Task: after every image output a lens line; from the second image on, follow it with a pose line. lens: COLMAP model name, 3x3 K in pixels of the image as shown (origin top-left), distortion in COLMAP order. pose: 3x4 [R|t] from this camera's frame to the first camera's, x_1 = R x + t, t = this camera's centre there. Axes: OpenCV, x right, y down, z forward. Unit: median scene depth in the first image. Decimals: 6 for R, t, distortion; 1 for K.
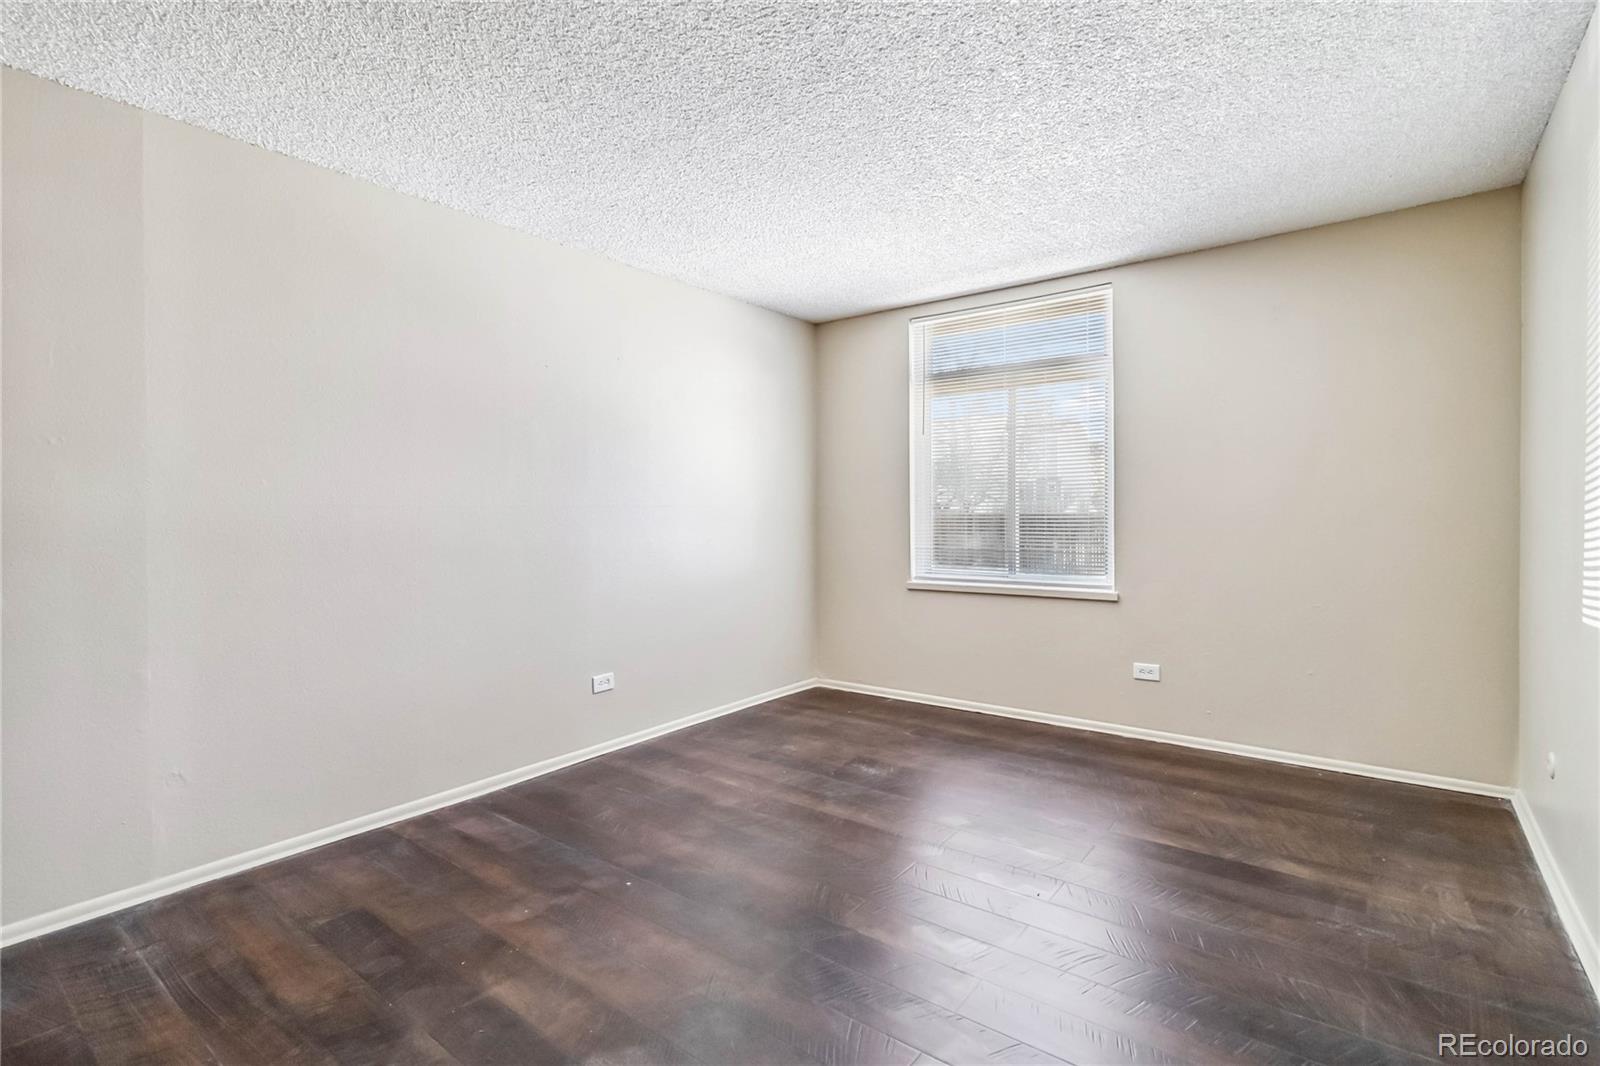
lens RADIAL K [[748.7, 0, 812.2], [0, 748.7, 533.7], [0, 0, 1]] dist [0.006321, -0.002388]
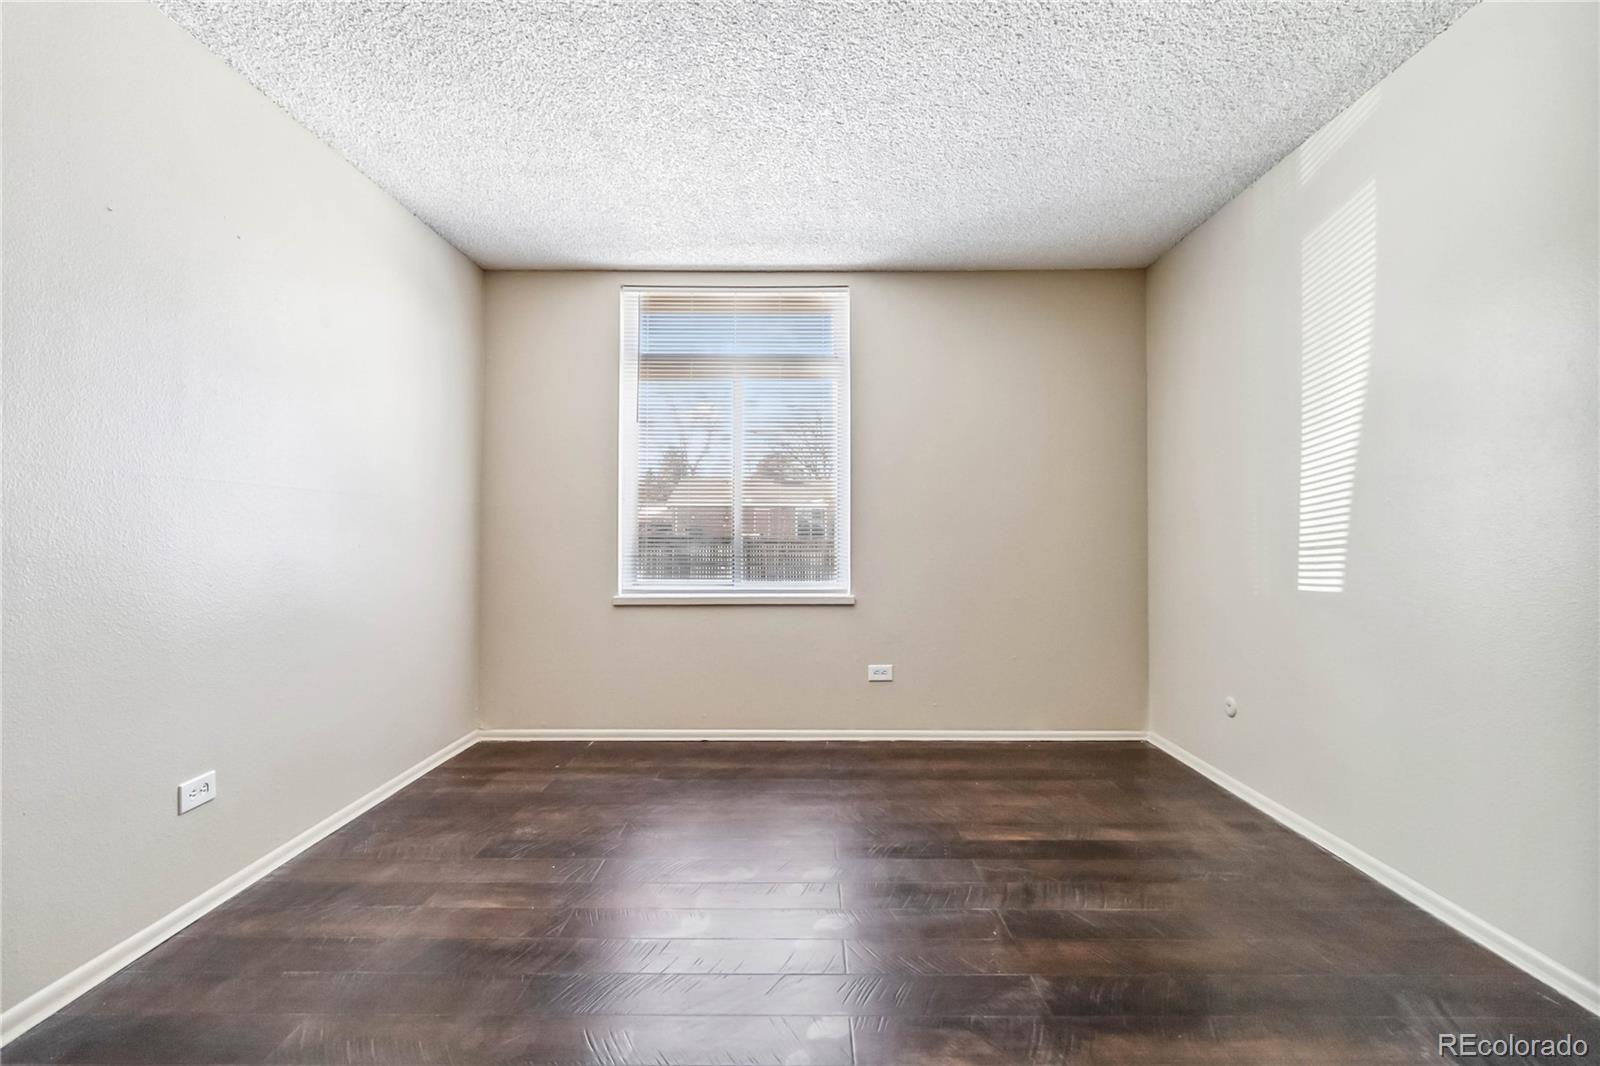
lens RADIAL K [[748.7, 0, 870.1], [0, 748.7, 523.9], [0, 0, 1]] dist [0.006321, -0.002388]
pose [[0.805190, 0.010520, 0.592923, -0.167316], [0.012319, 0.999330, -0.034461, 0.018277], [-0.592888, 0.035052, 0.804521, 0.187925]]
